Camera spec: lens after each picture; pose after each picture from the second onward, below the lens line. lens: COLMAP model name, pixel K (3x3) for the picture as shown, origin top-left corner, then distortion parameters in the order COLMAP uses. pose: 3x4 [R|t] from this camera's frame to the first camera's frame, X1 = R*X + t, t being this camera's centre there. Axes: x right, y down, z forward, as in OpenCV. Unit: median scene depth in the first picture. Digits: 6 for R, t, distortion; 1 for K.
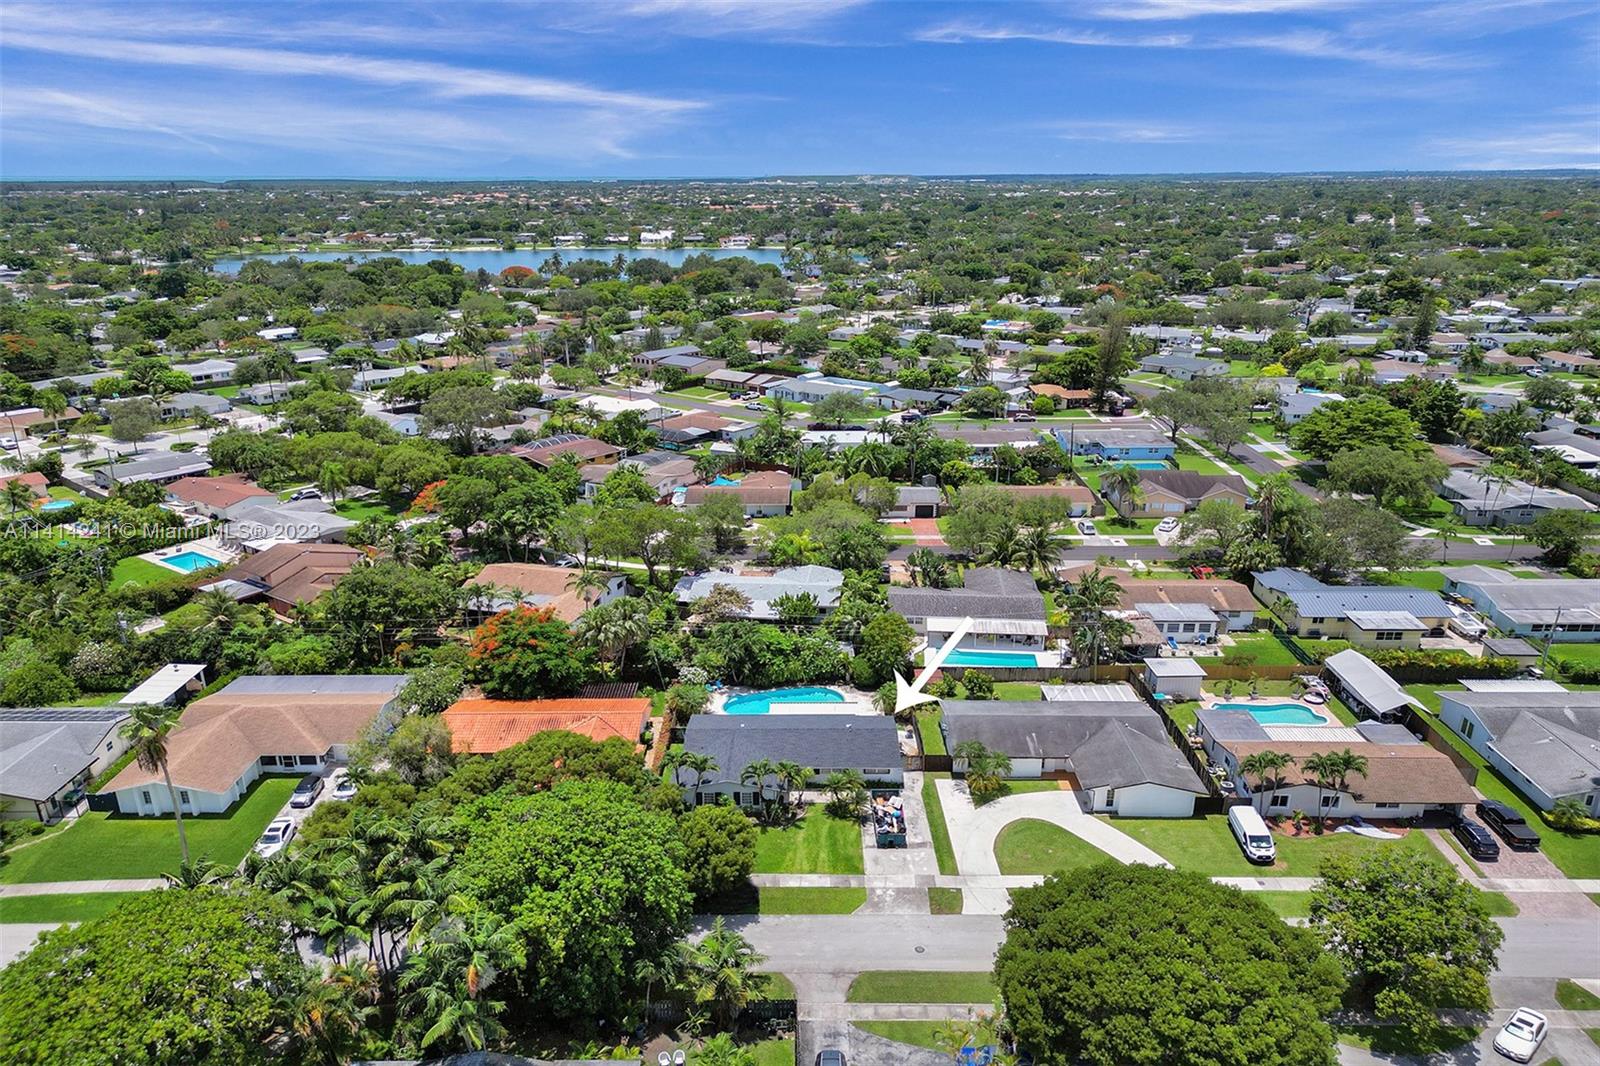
lens RADIAL K [[1127.8, 0, 797.8], [0, 1127.8, 554.8], [0, 0, 1]] dist [0.074973, -0.070126]
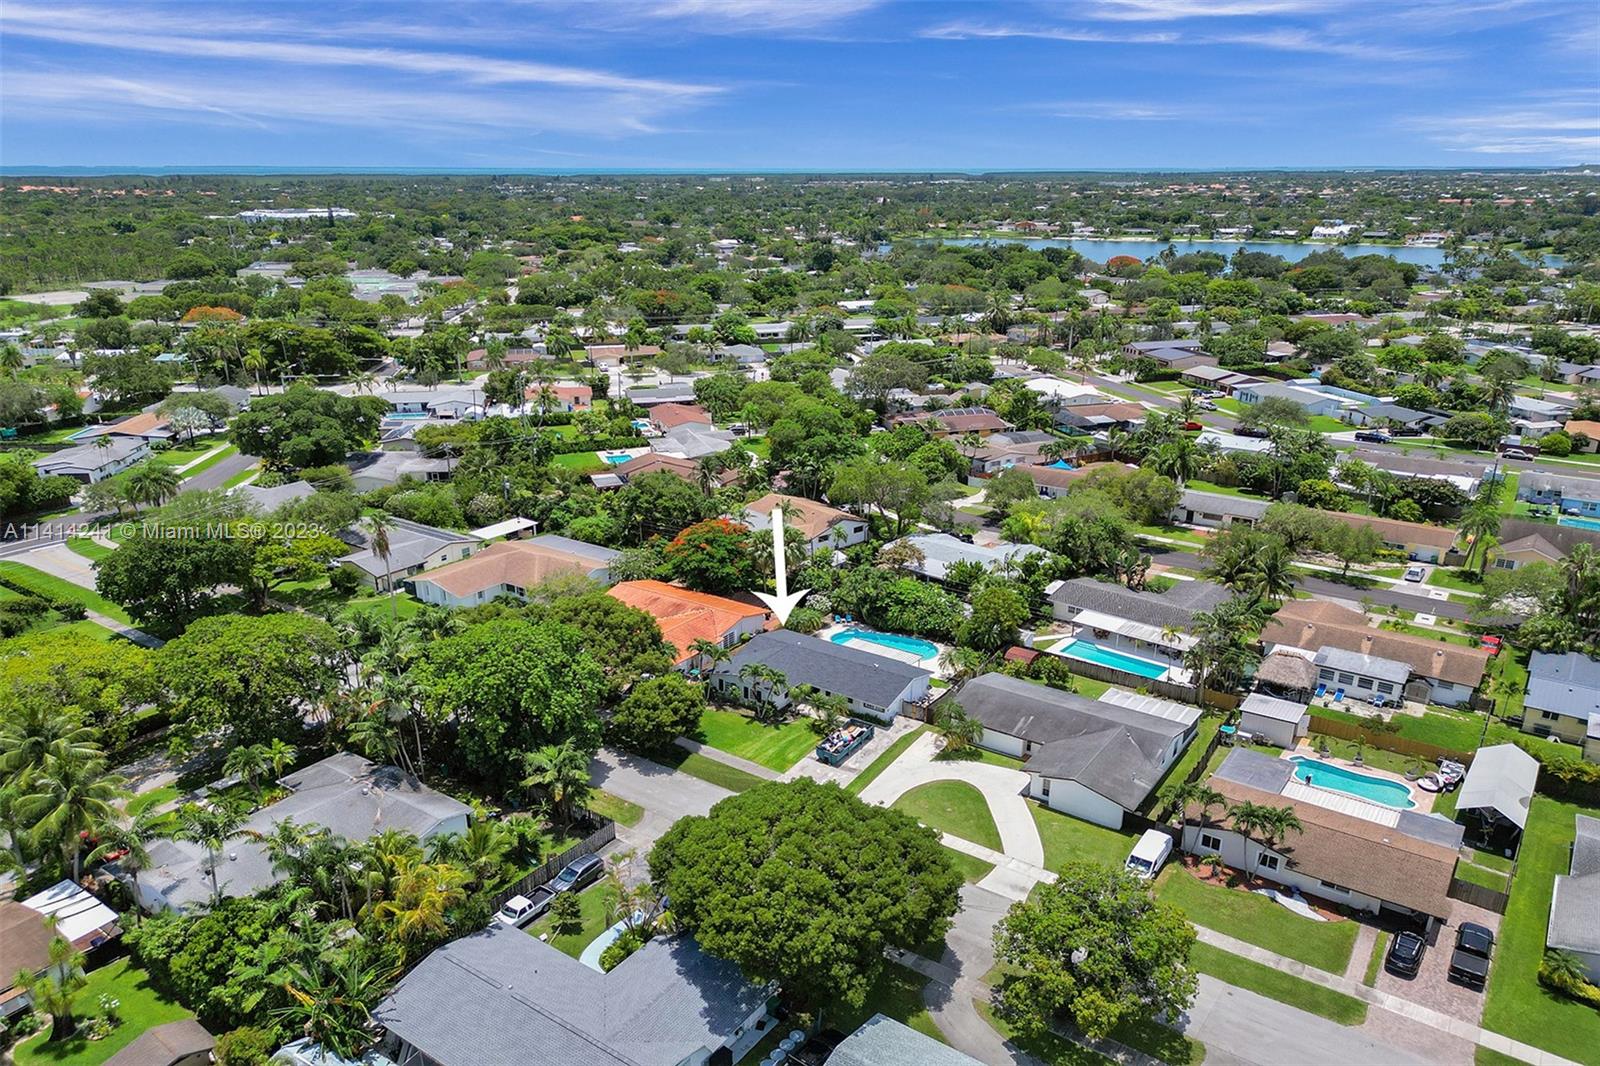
lens RADIAL K [[1127.8, 0, 797.8], [0, 1127.8, 554.8], [0, 0, 1]] dist [0.074973, -0.070126]
pose [[0.823910, 0.188085, -0.534599, 0.484540], [-0.184584, 0.980944, 0.060644, -0.006058], [0.535818, 0.048713, 0.842927, 0.024321]]
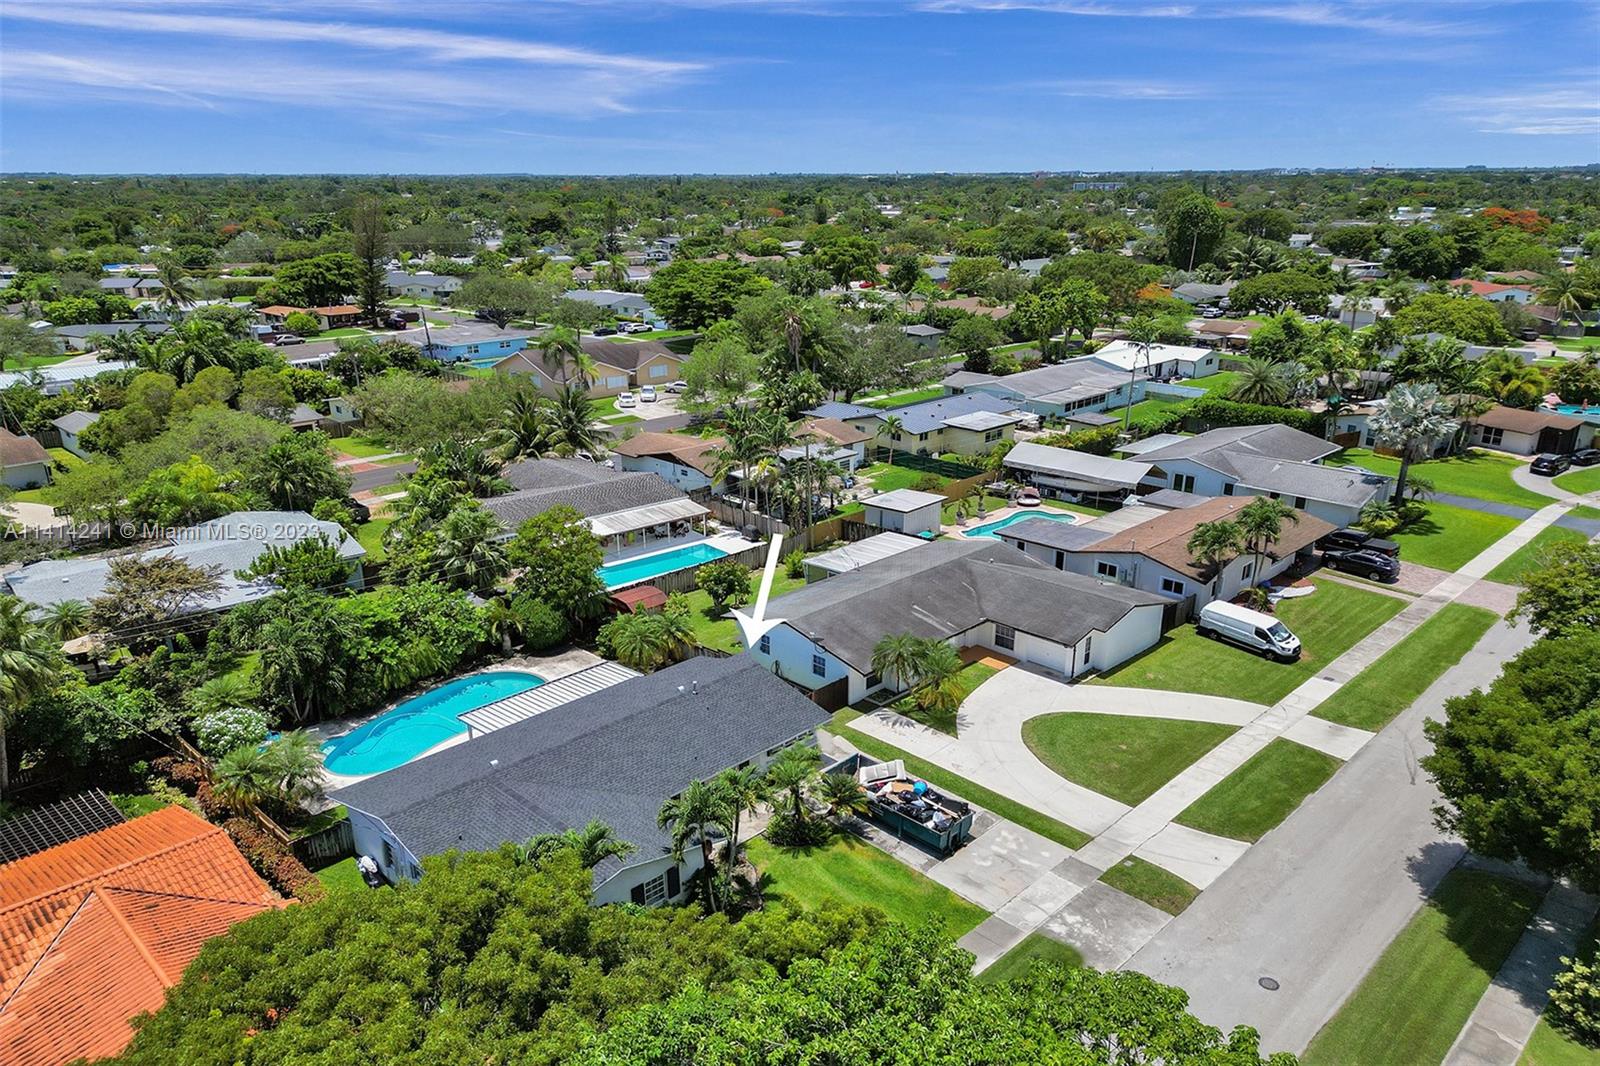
lens RADIAL K [[1114.9, 0, 800.2], [0, 1114.9, 597.1], [0, 0, 1]] dist [0.072356, -0.065285]
pose [[0.697674, -0.252628, 0.670396, -0.216352], [0.230528, 0.965159, 0.123797, 0.054536], [-0.678313, 0.068175, 0.731604, 0.524126]]
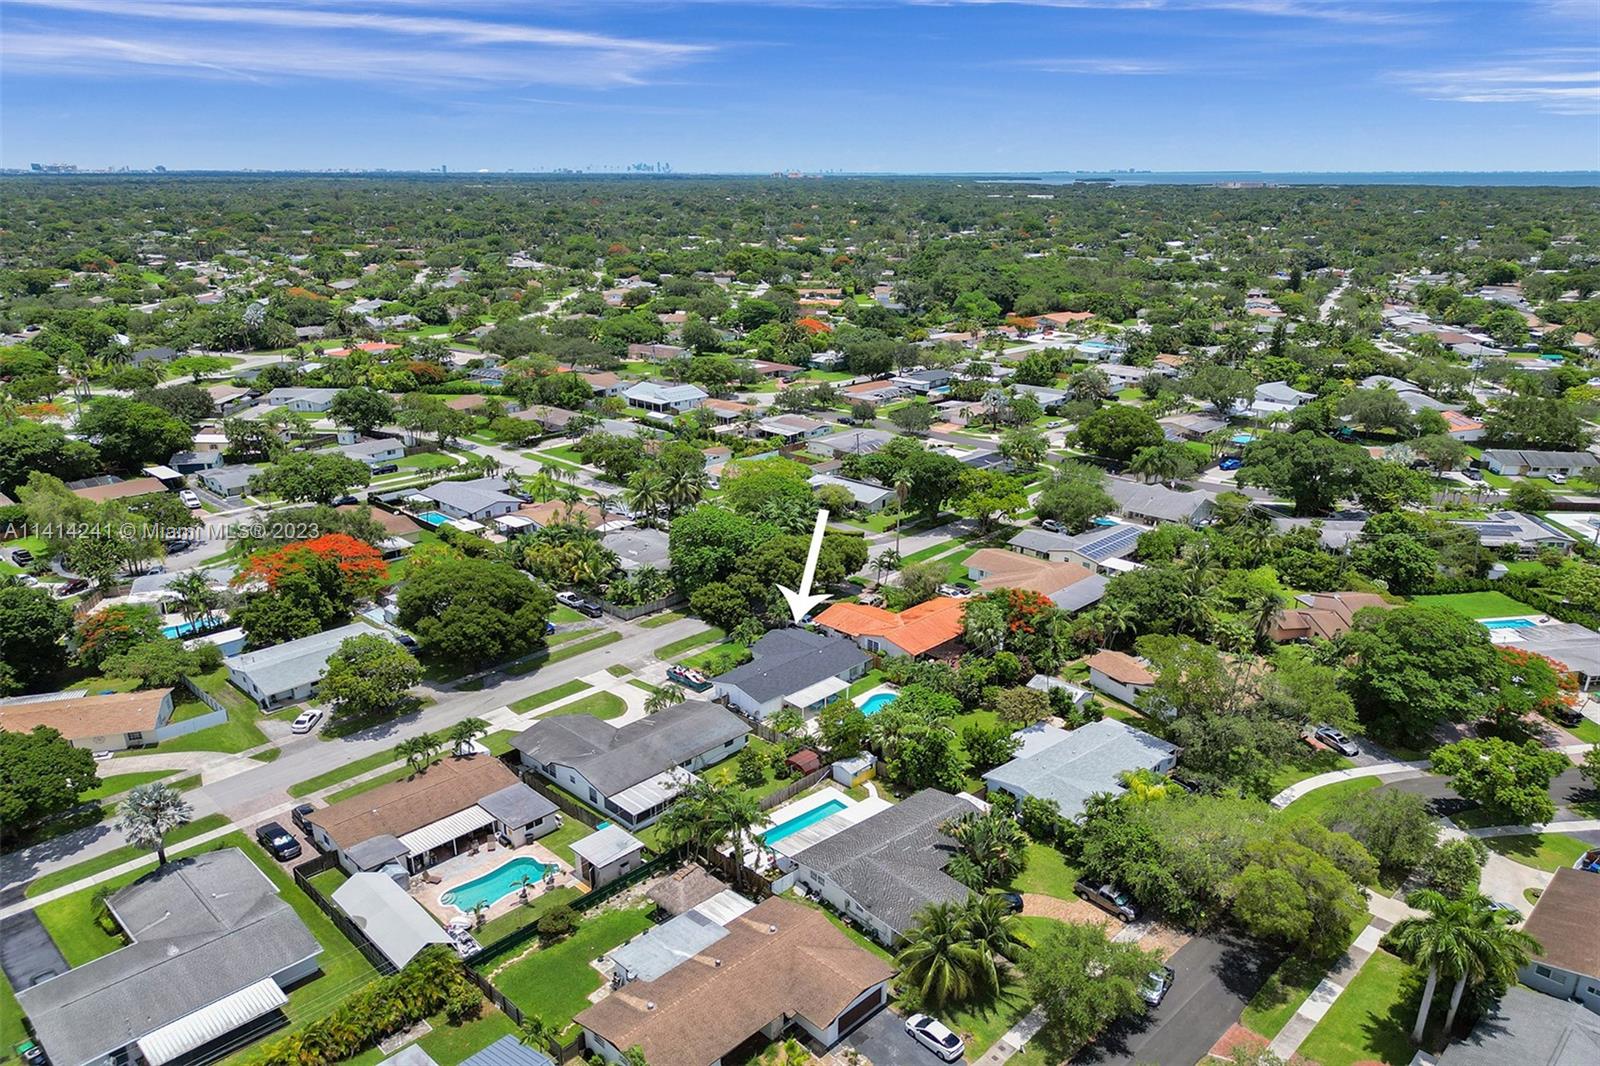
lens RADIAL K [[1127.8, 0, 797.8], [0, 1127.8, 554.8], [0, 0, 1]] dist [0.074973, -0.070126]
pose [[-0.680376, 0.237131, -0.693439, 0.782153], [-0.242457, 0.820090, 0.518330, -0.563201], [0.691595, 0.520789, -0.500475, 1.408313]]
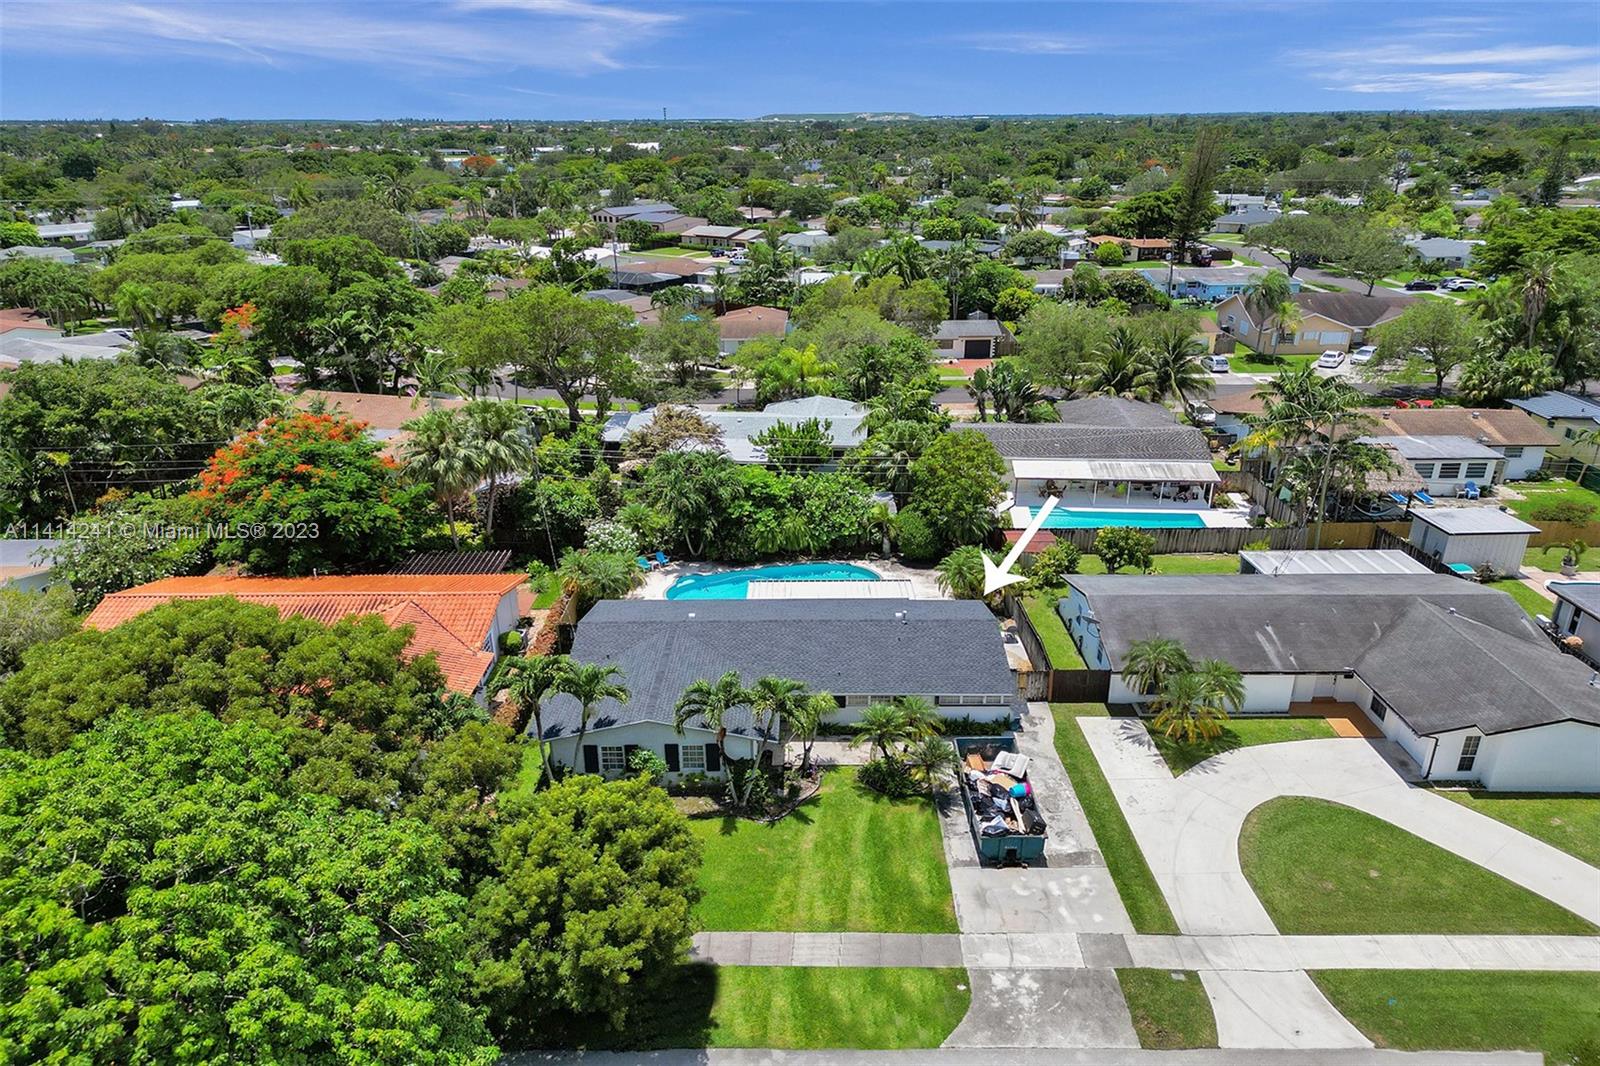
lens RADIAL K [[1114.9, 0, 800.2], [0, 1114.9, 597.1], [0, 0, 1]] dist [0.072356, -0.065285]
pose [[0.999989, -0.003281, 0.003219, -0.001546], [0.003017, 0.996885, 0.078816, 0.091749], [-0.003468, -0.078806, 0.996884, 0.442853]]
